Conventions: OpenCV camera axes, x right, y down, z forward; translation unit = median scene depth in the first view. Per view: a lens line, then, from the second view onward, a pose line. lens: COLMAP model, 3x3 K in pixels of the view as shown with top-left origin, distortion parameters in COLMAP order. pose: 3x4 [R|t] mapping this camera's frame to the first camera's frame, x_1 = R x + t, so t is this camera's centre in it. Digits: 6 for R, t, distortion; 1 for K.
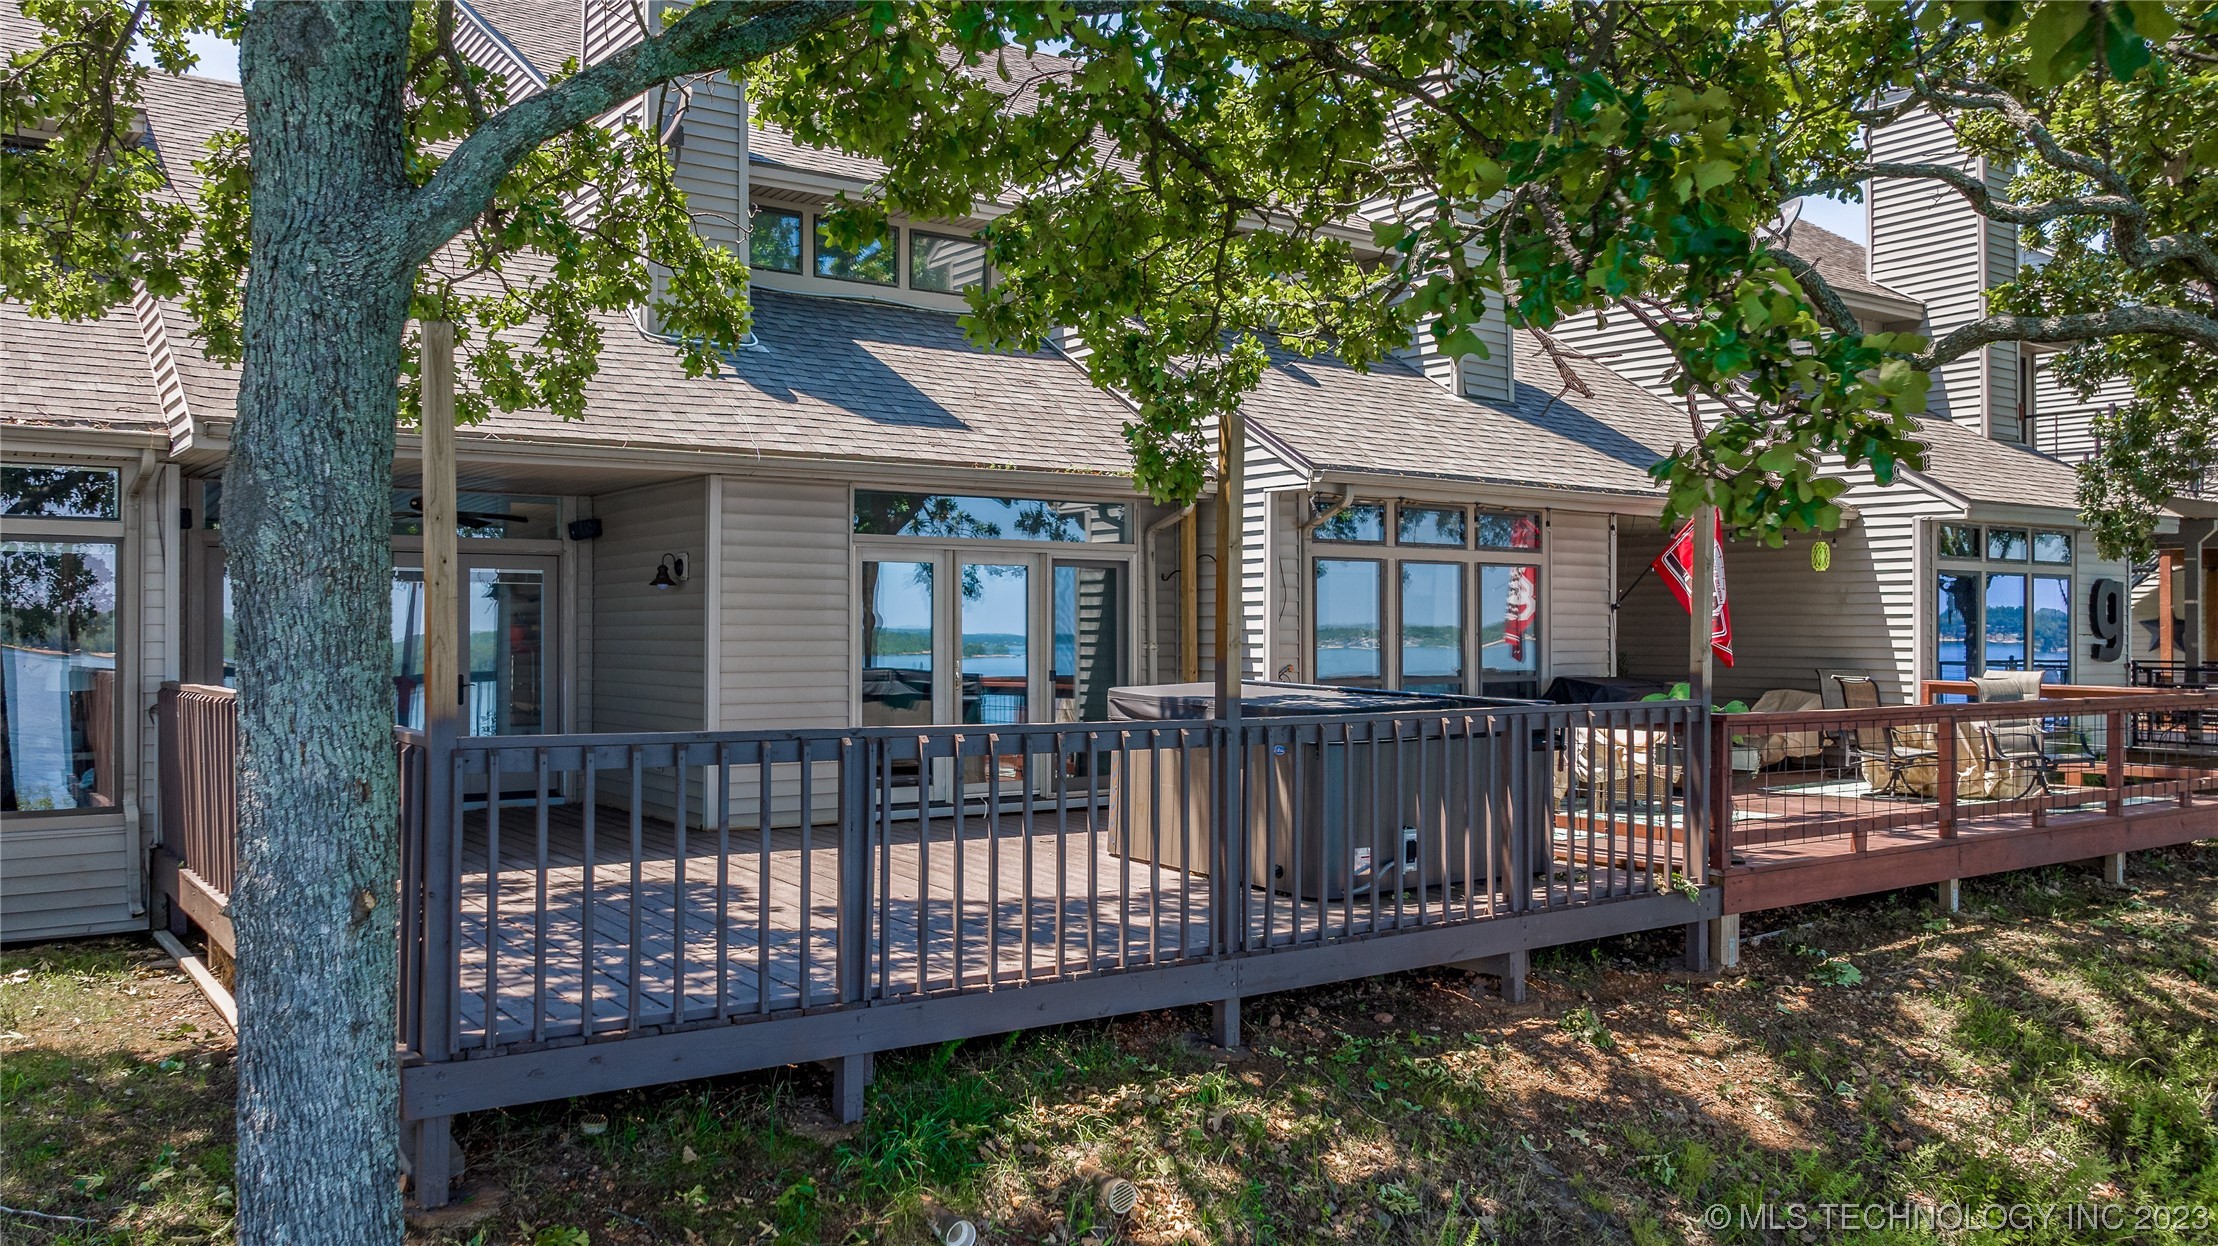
lens RADIAL K [[1575.3, 0, 1094.9], [0, 1575.3, 633.1], [0, 0, 1]] dist [-0.011319, -0.010648]
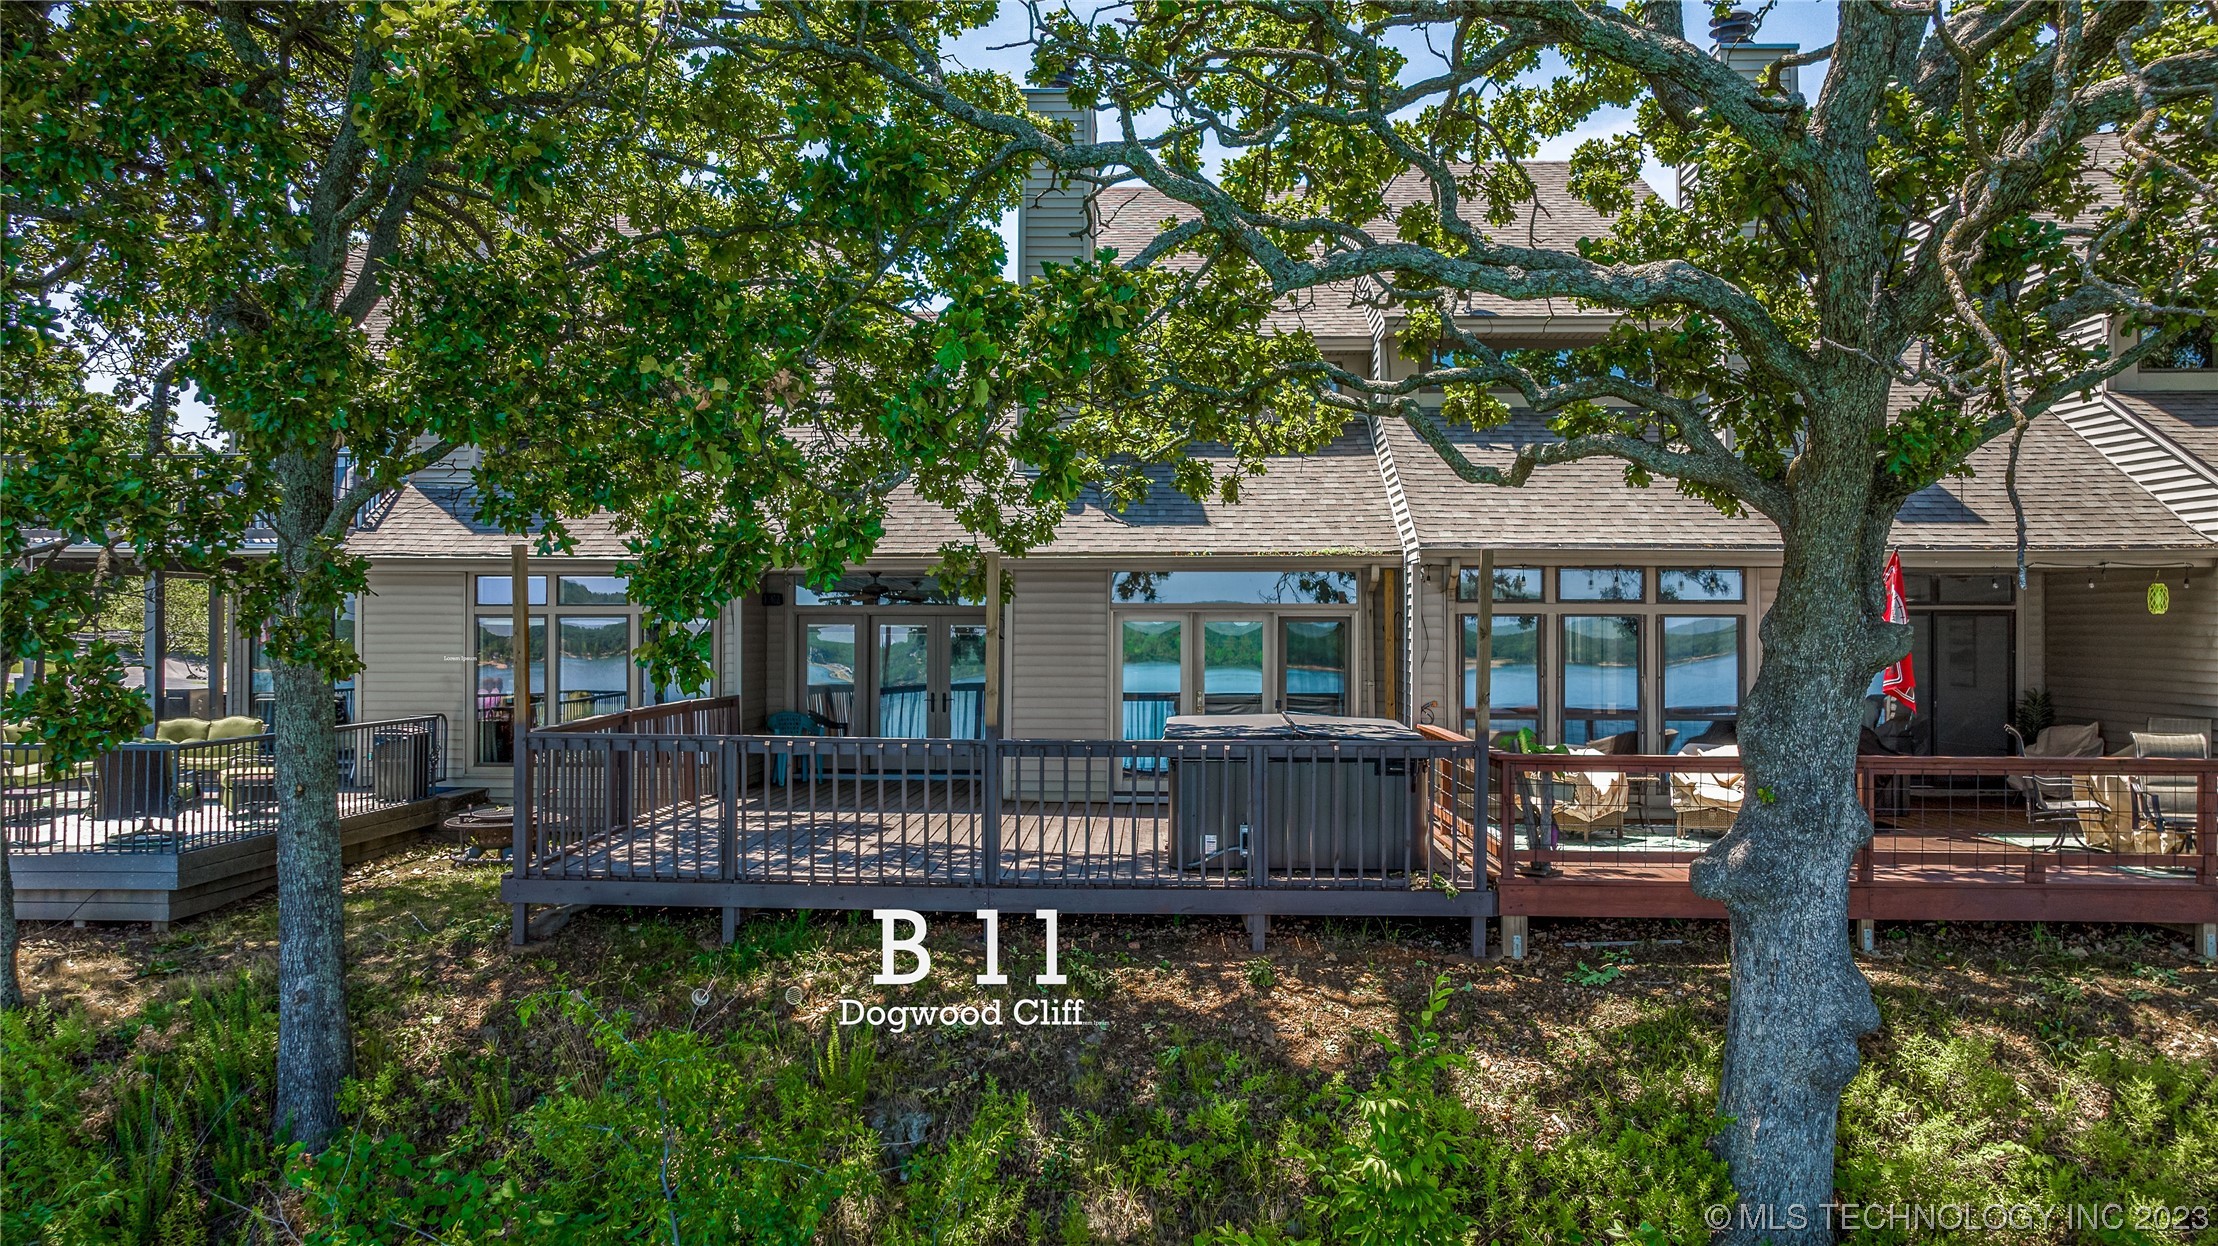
lens RADIAL K [[1575.3, 0, 1209.6], [0, 1575.3, 635.6], [0, 0, 1]] dist [-0.011319, -0.010648]
pose [[0.817997, 0.003275, -0.575213, 0.760656], [-0.001780, 0.999993, 0.003162, -0.038412], [0.575220, -0.001563, 0.817998, -0.129241]]
